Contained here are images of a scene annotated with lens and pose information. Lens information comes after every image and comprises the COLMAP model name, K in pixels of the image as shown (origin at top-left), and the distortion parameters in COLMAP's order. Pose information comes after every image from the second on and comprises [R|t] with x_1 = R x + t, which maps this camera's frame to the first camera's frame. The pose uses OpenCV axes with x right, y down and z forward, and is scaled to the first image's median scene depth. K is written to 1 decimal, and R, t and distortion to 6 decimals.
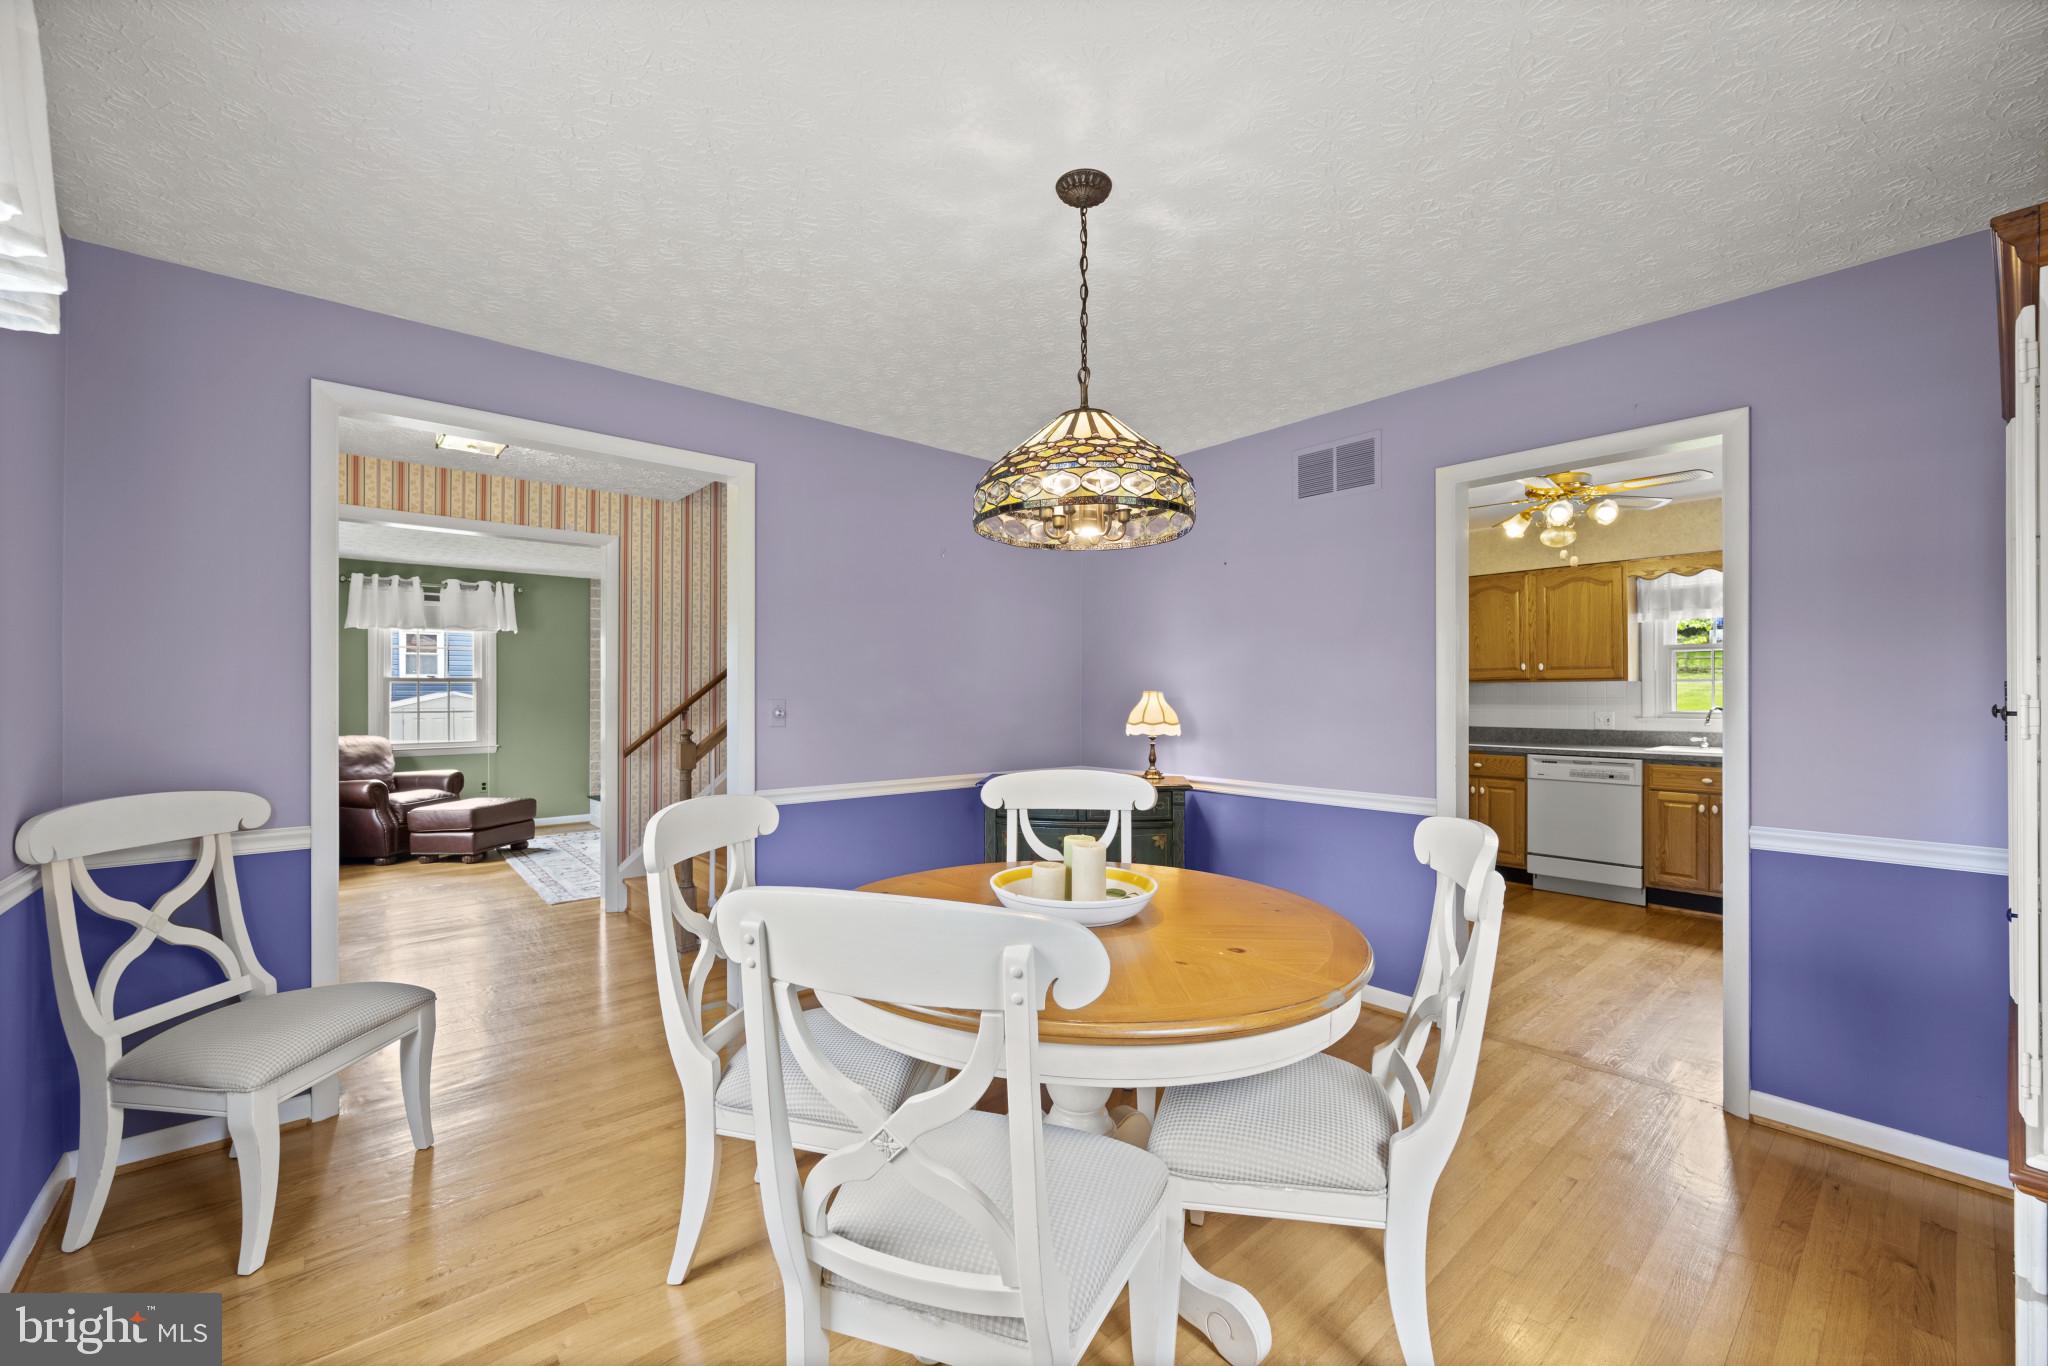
lens RADIAL K [[814.3, 0, 1031.0], [0, 814.3, 694.7], [0, 0, 1]] dist [0.000540, -0.000200]
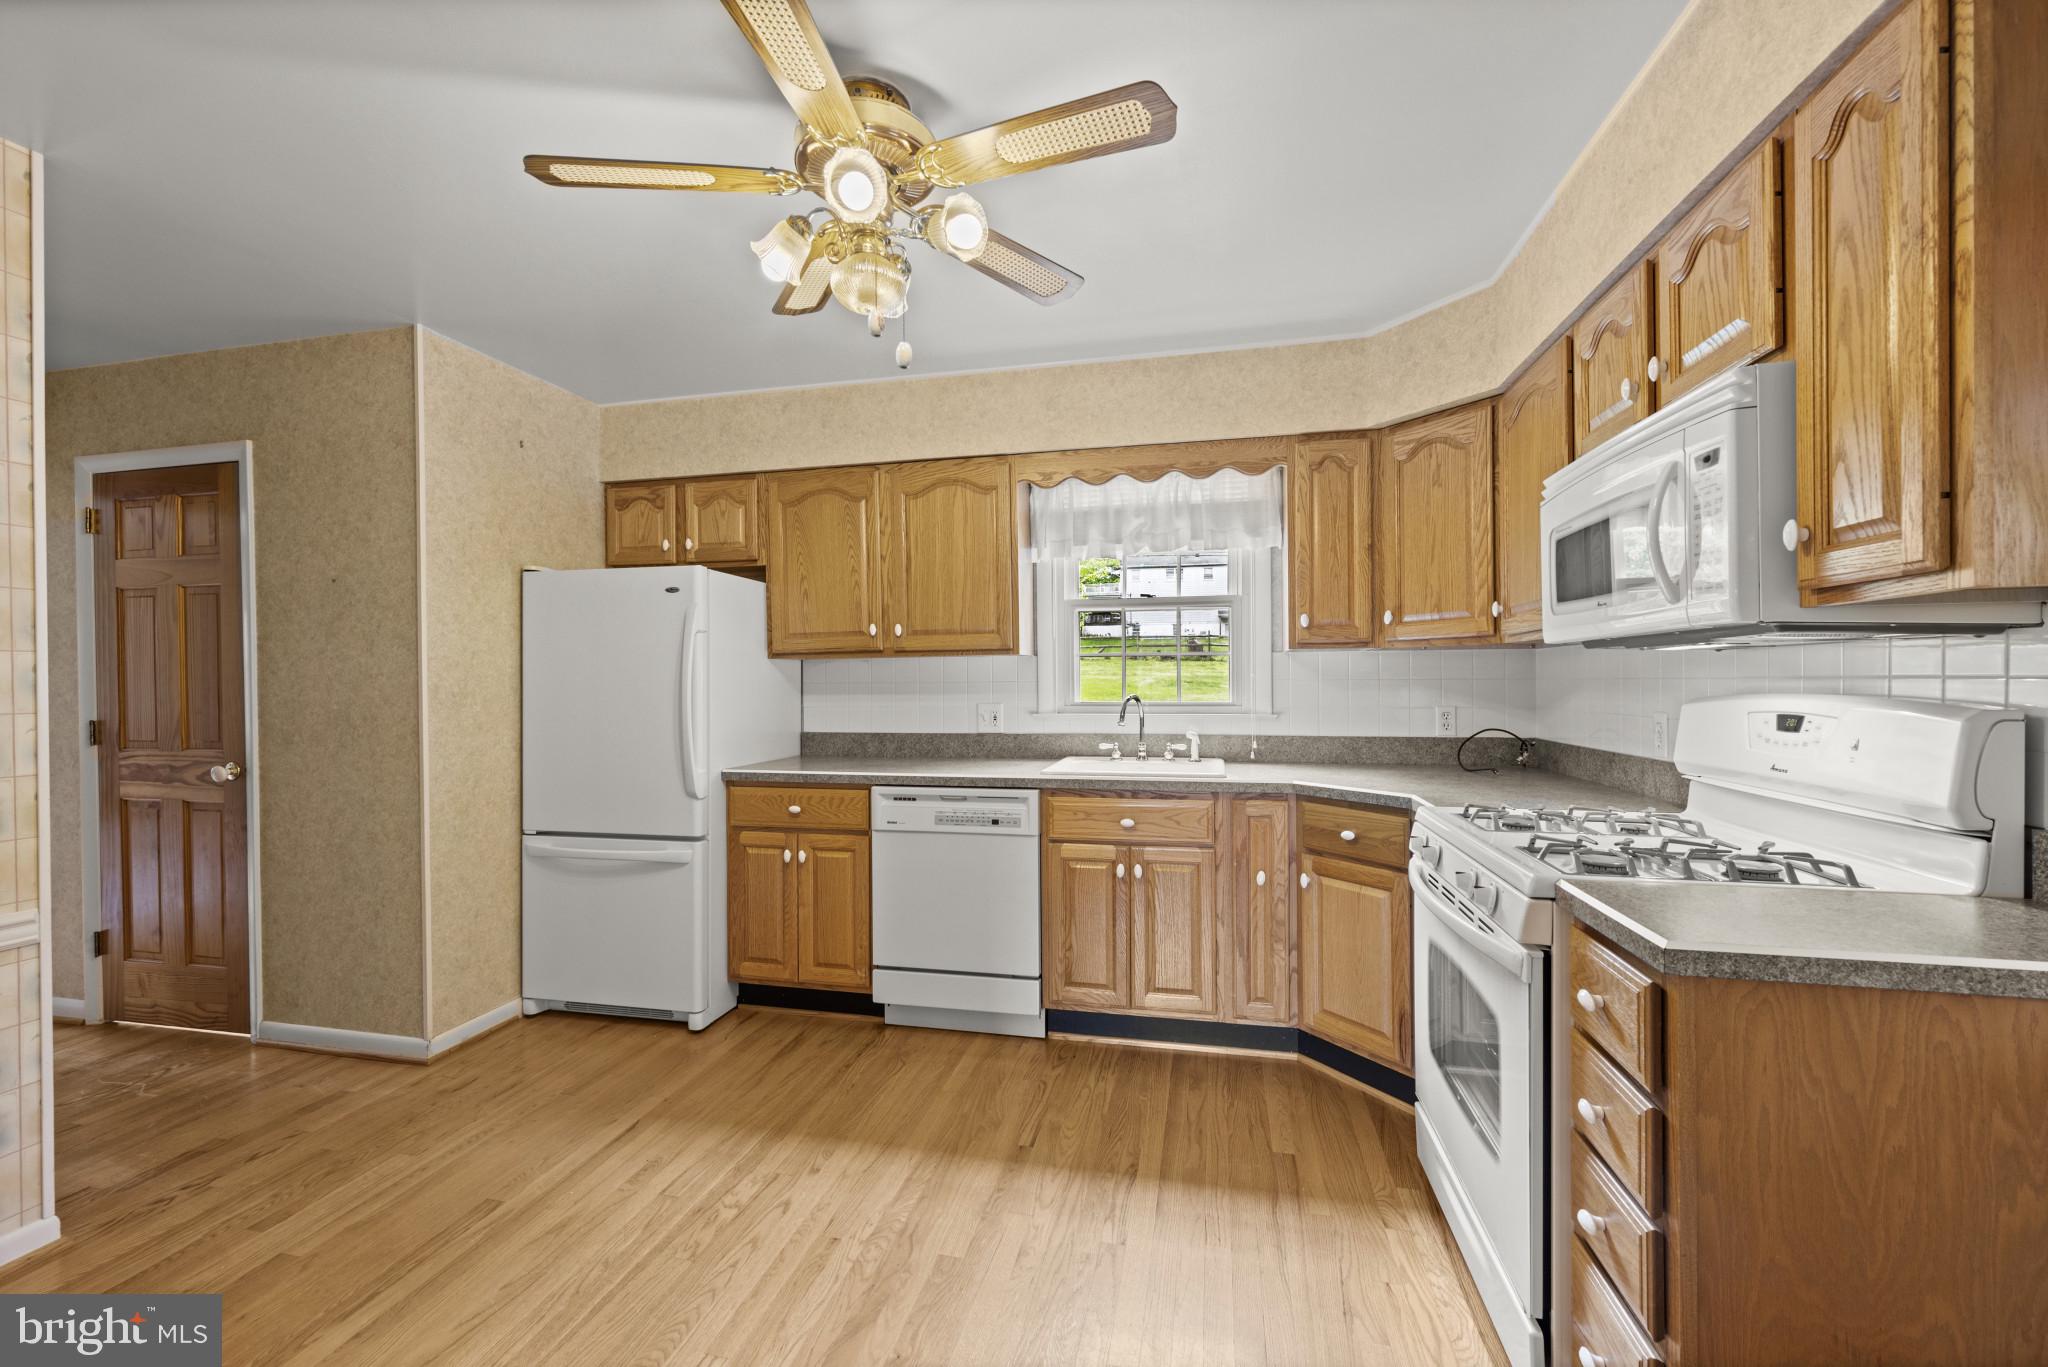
lens RADIAL K [[814.3, 0, 1018.4], [0, 814.3, 691.4], [0, 0, 1]] dist [0.000540, -0.000200]
pose [[0.812288, -0.011720, 0.583139, 0.385481], [0.006071, 0.999914, 0.011640, 0.003394], [-0.583225, -0.005915, 0.812289, 0.516702]]
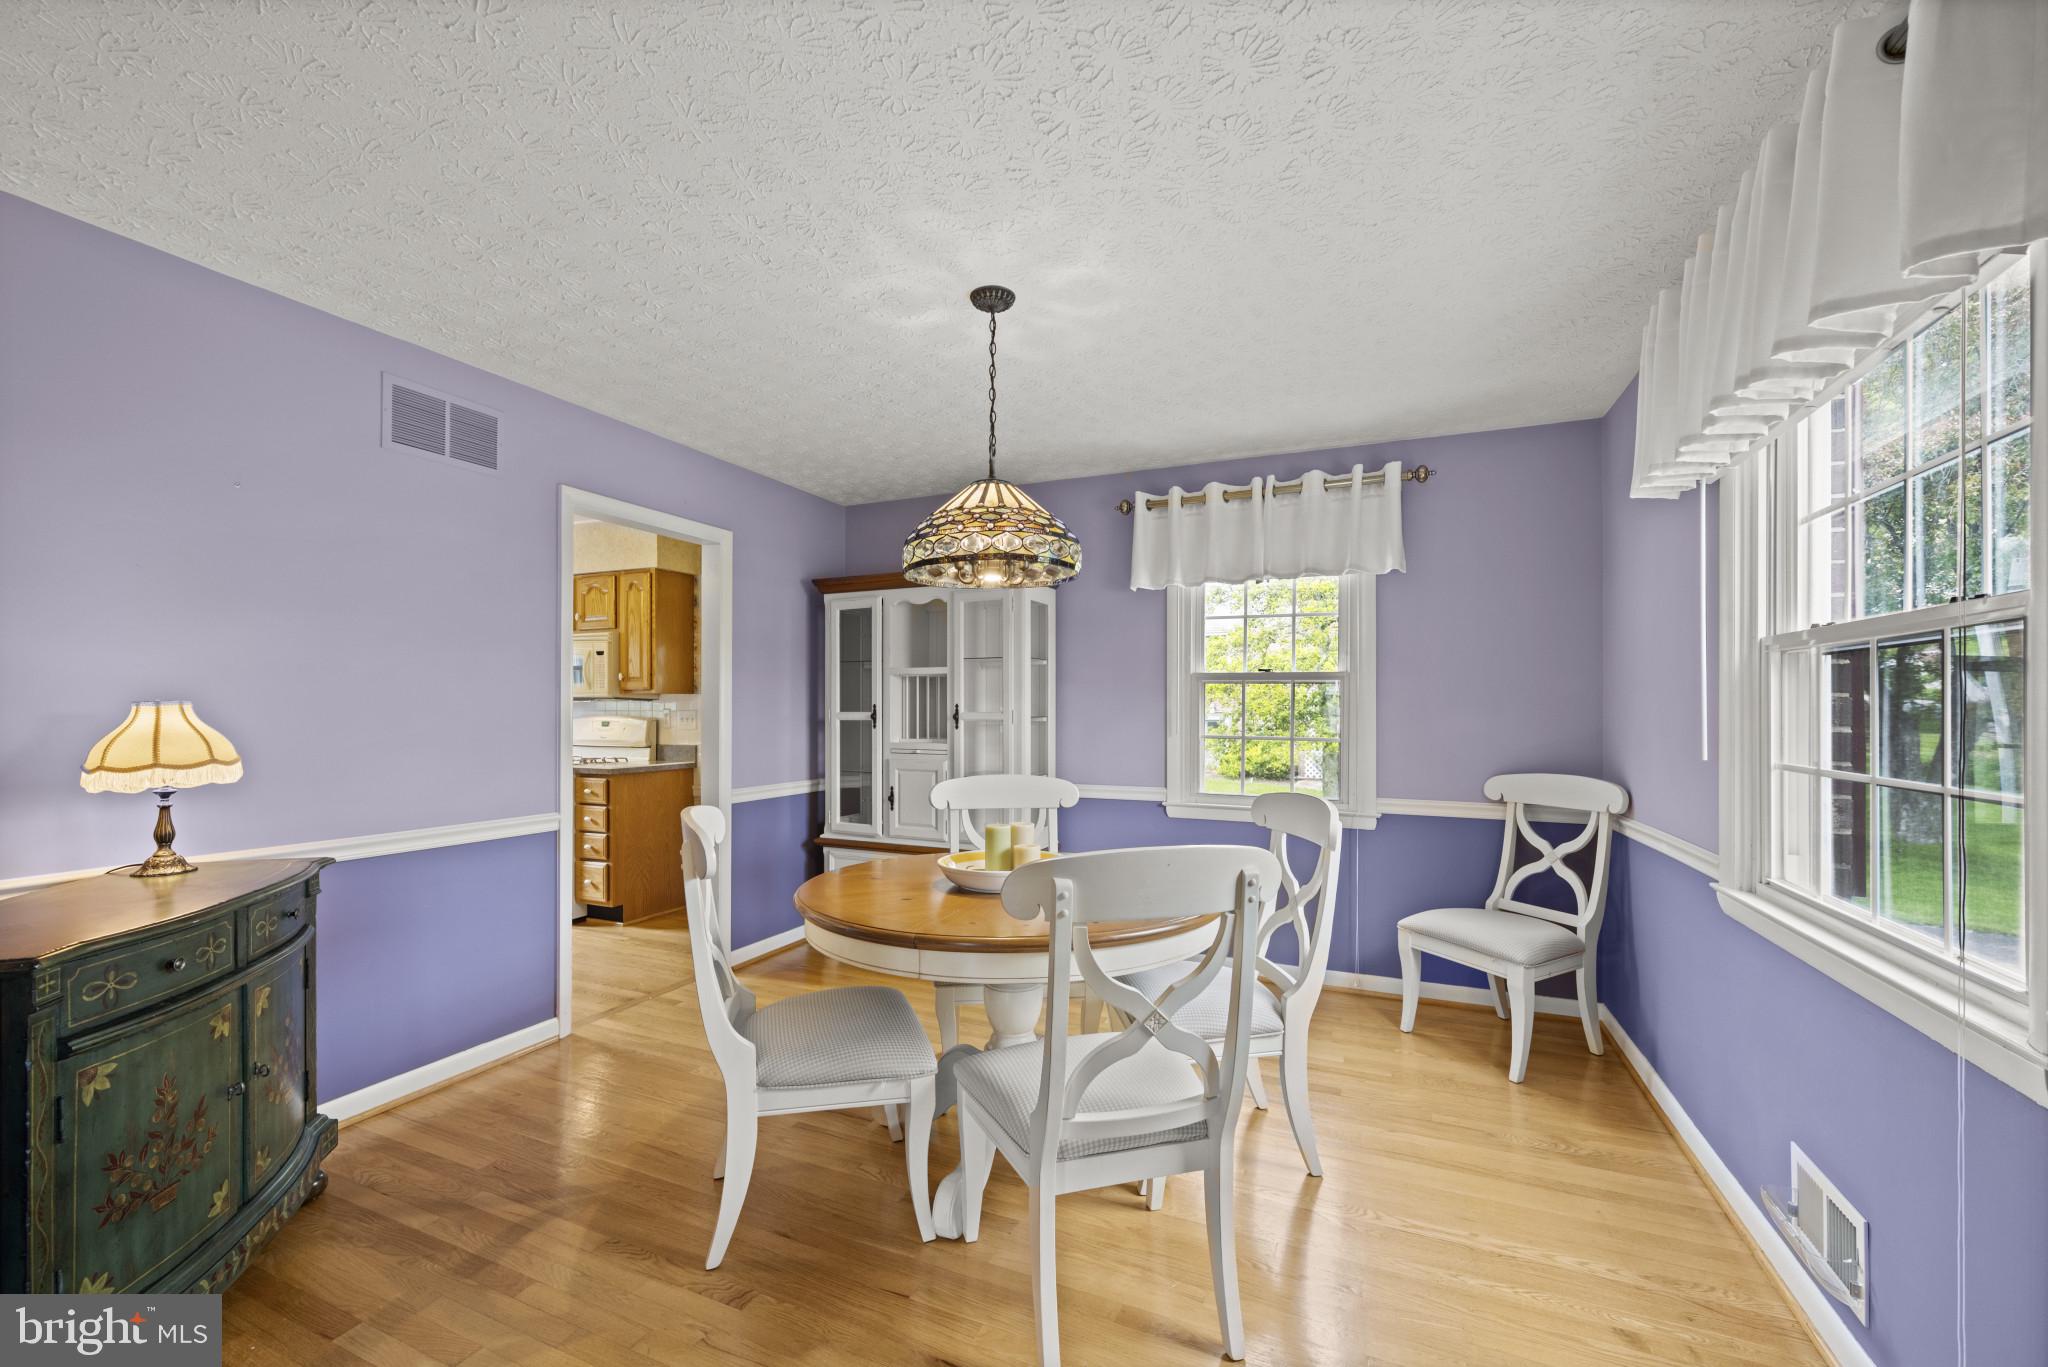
lens RADIAL K [[814.3, 0, 1056.2], [0, 814.3, 704.6], [0, 0, 1]] dist [0.000540, -0.000200]
pose [[-0.434858, 0.003419, 0.900493, -0.404616], [0.001767, 0.999994, -0.002944, 0.000115], [-0.900497, 0.000311, -0.434861, 0.531375]]
